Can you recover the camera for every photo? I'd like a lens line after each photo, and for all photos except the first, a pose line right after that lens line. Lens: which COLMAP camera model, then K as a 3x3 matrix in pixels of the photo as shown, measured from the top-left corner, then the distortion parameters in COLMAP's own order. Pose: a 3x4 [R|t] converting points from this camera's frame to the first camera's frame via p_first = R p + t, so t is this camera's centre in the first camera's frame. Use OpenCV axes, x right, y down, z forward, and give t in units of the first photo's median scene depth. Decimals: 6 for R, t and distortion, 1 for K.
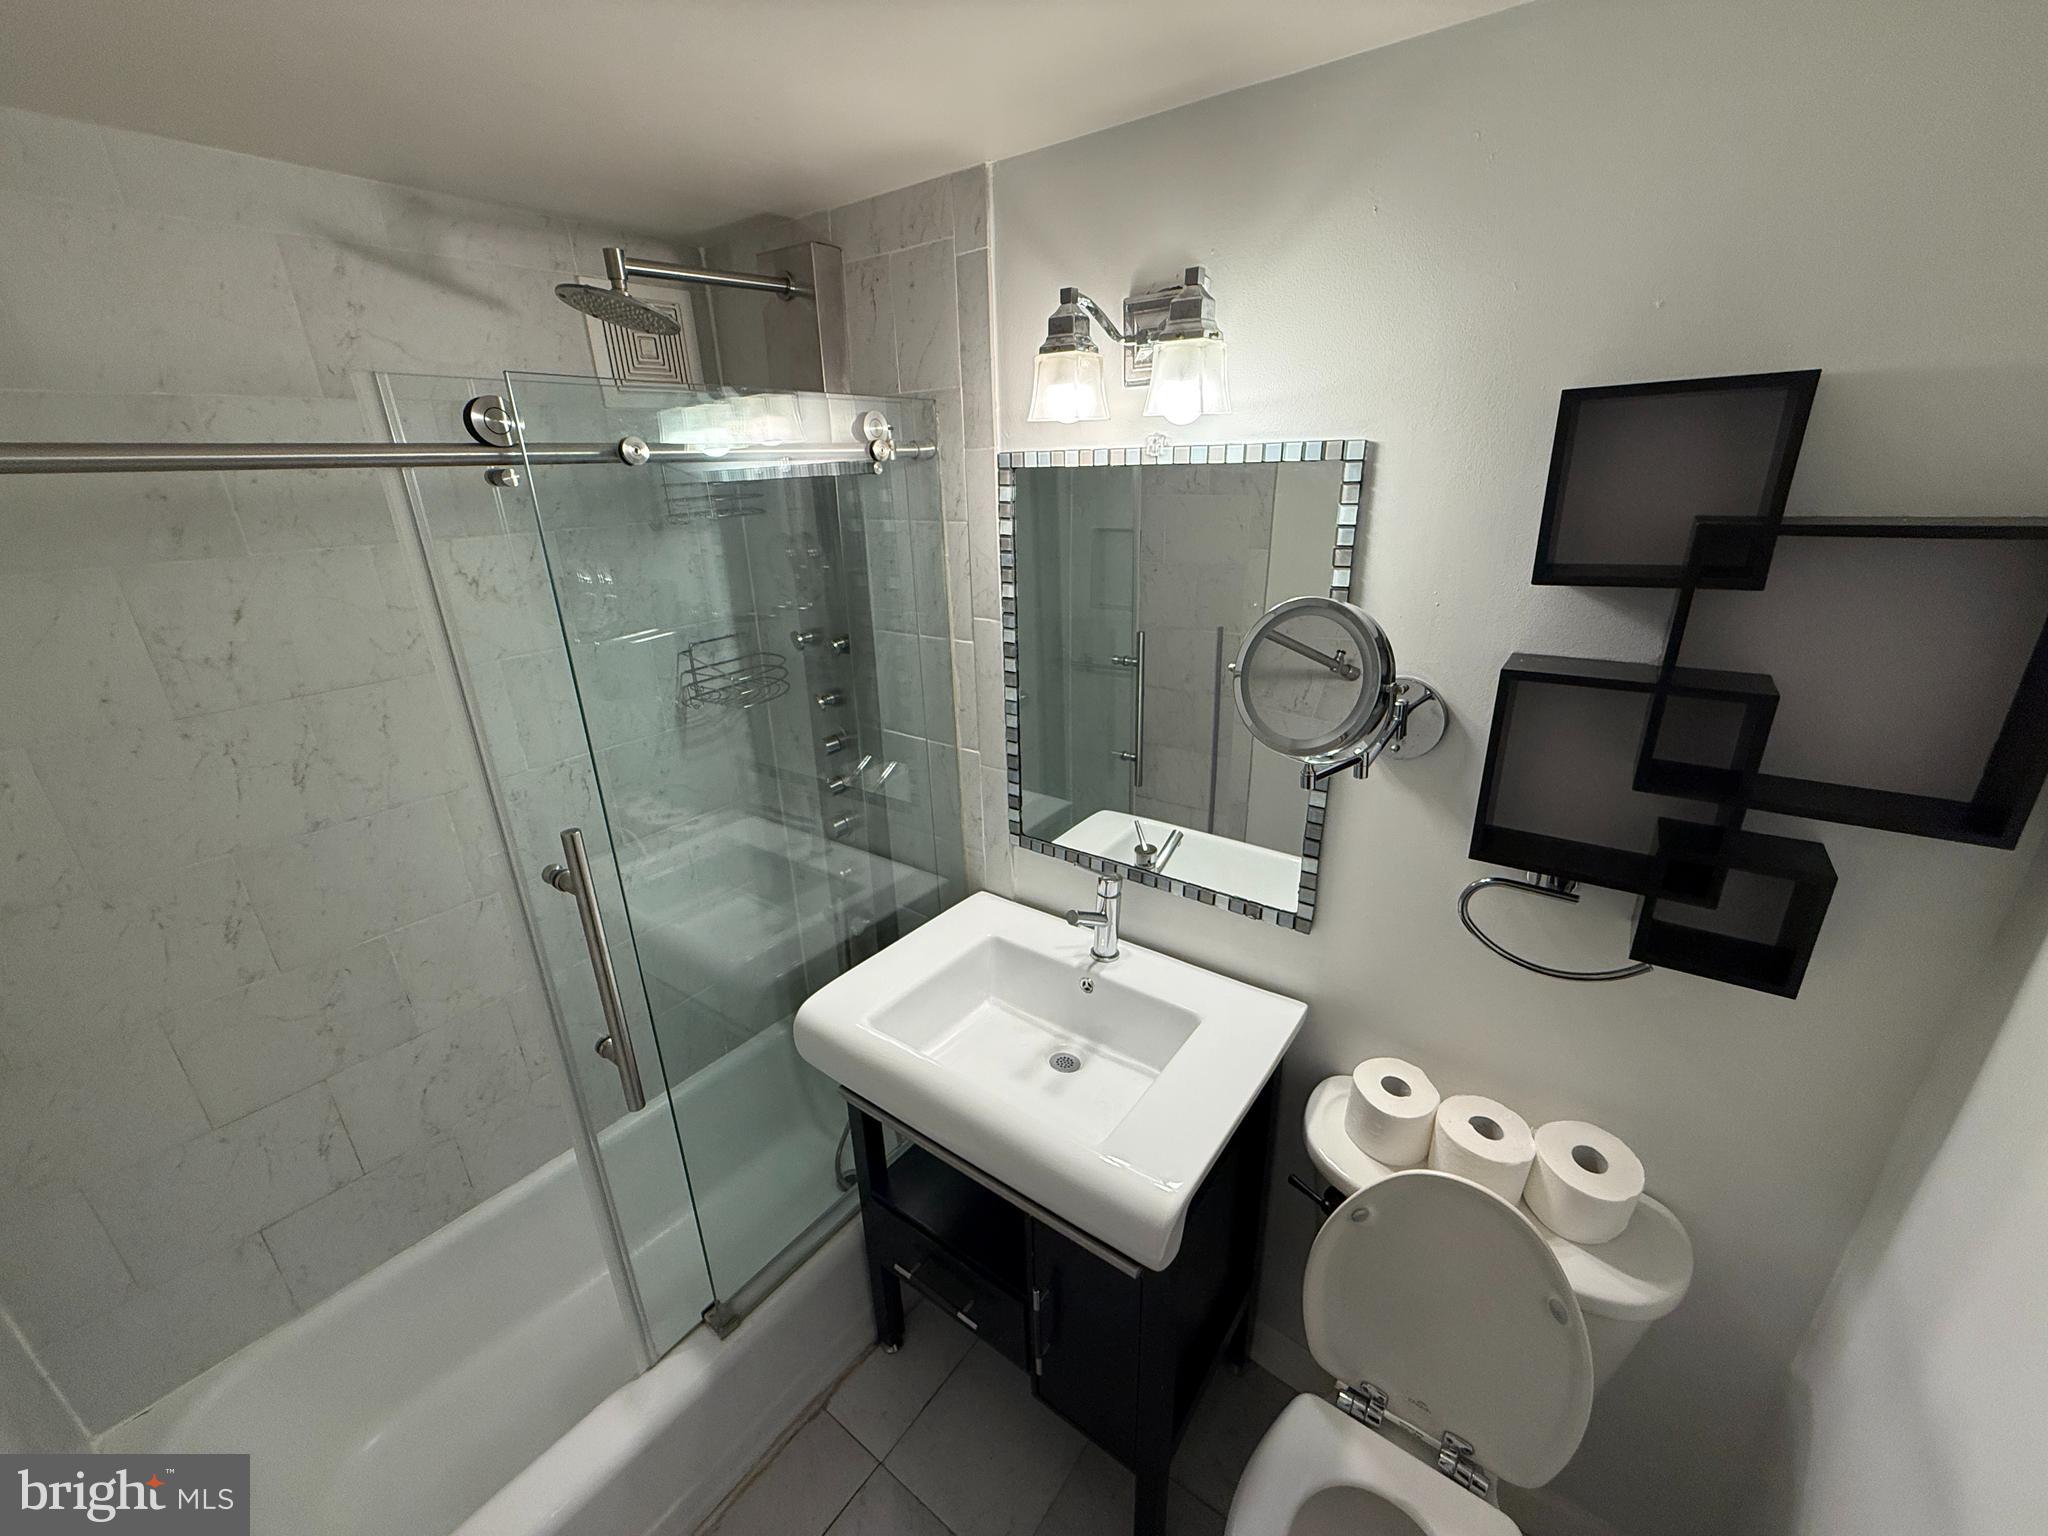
lens RADIAL K [[814.8, 0, 1026.9], [0, 814.8, 777.3], [0, 0, 1]] dist [0.000183, 0.000403]
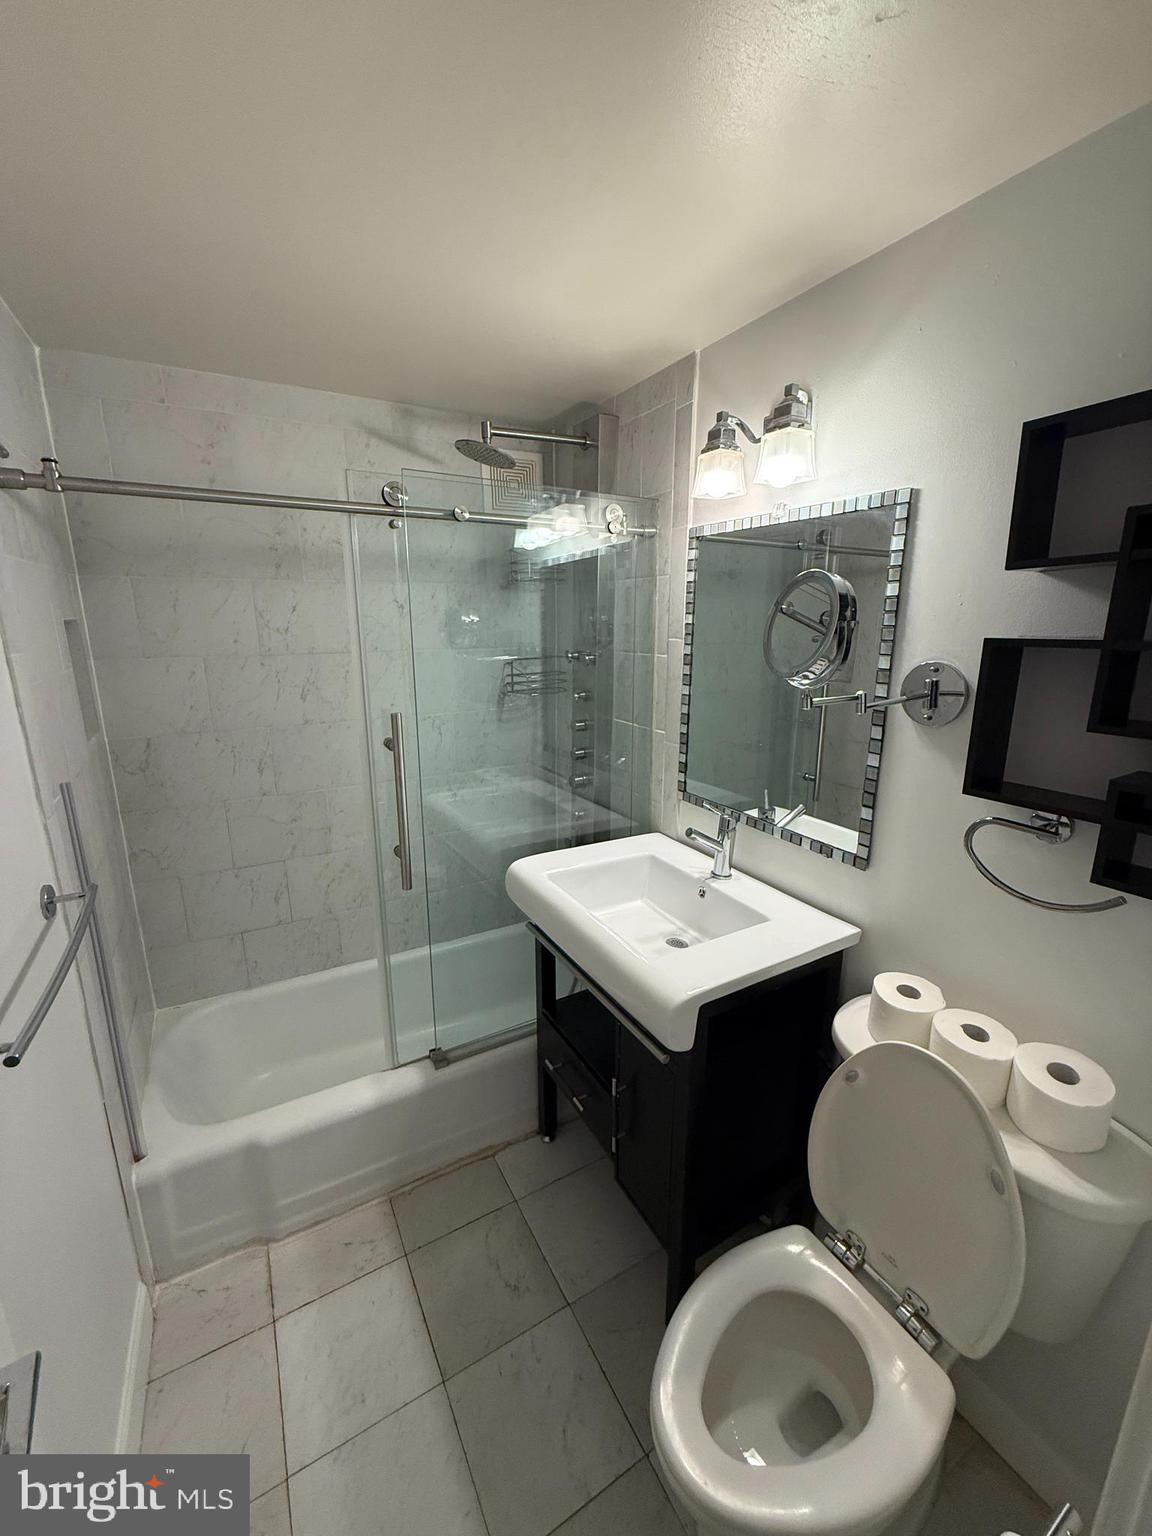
lens RADIAL K [[611.1, 0, 575.0], [0, 611.1, 764.3], [0, 0, 1]] dist [0.000183, 0.000403]
pose [[0.916842, 0.118242, -0.381339, 0.281736], [-0.163926, 0.982403, -0.089509, 0.192930], [0.364045, 0.144577, 0.920092, -0.080480]]
